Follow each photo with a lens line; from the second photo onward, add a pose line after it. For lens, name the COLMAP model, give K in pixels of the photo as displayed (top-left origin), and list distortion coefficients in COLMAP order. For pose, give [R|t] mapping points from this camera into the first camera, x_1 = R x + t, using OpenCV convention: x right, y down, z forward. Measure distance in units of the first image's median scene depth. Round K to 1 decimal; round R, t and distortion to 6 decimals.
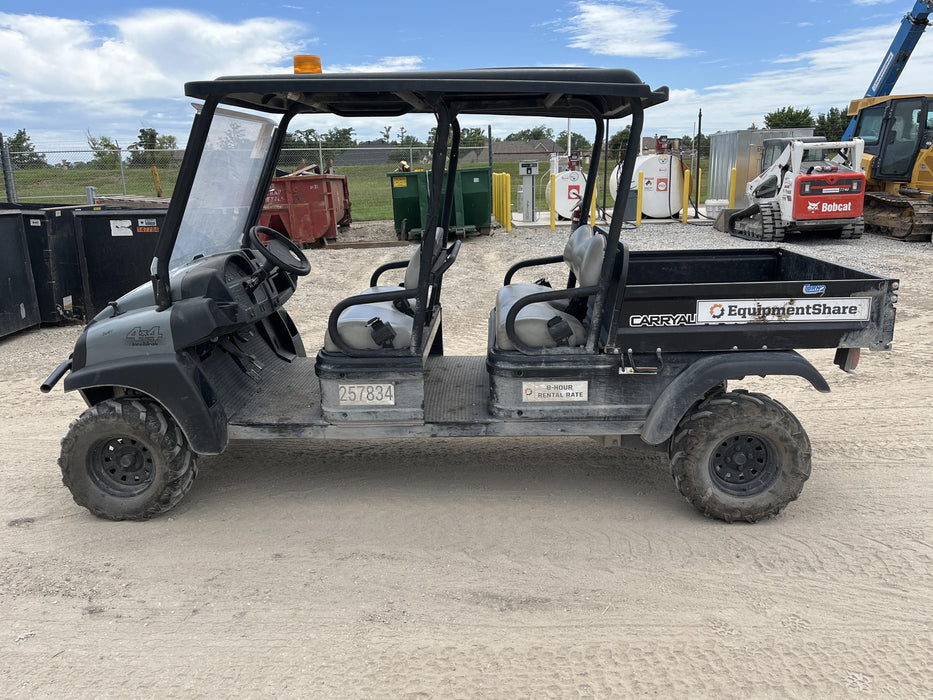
lens RADIAL K [[715.7, 0, 466.5], [0, 715.7, 350.0], [0, 0, 1]] dist [0.050459, -0.008757]
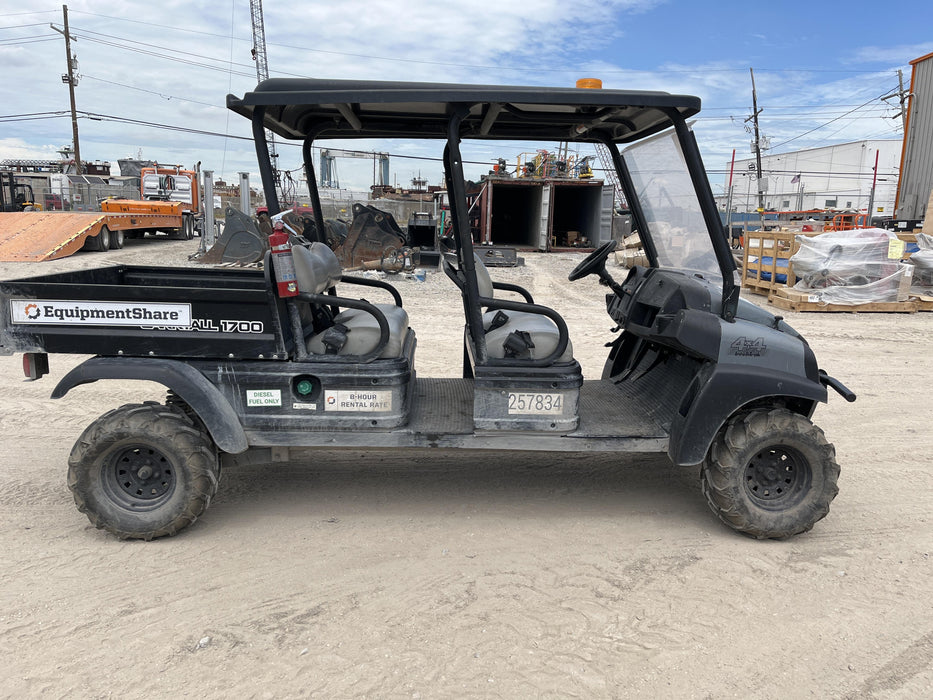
lens RADIAL K [[715.7, 0, 466.5], [0, 715.7, 350.0], [0, 0, 1]] dist [0.050459, -0.008757]
pose [[0.997136, 0.032909, 0.068090, 0.861724], [-0.031867, 0.999359, -0.016336, -0.005153], [-0.068584, 0.014120, 0.997545, -0.006247]]
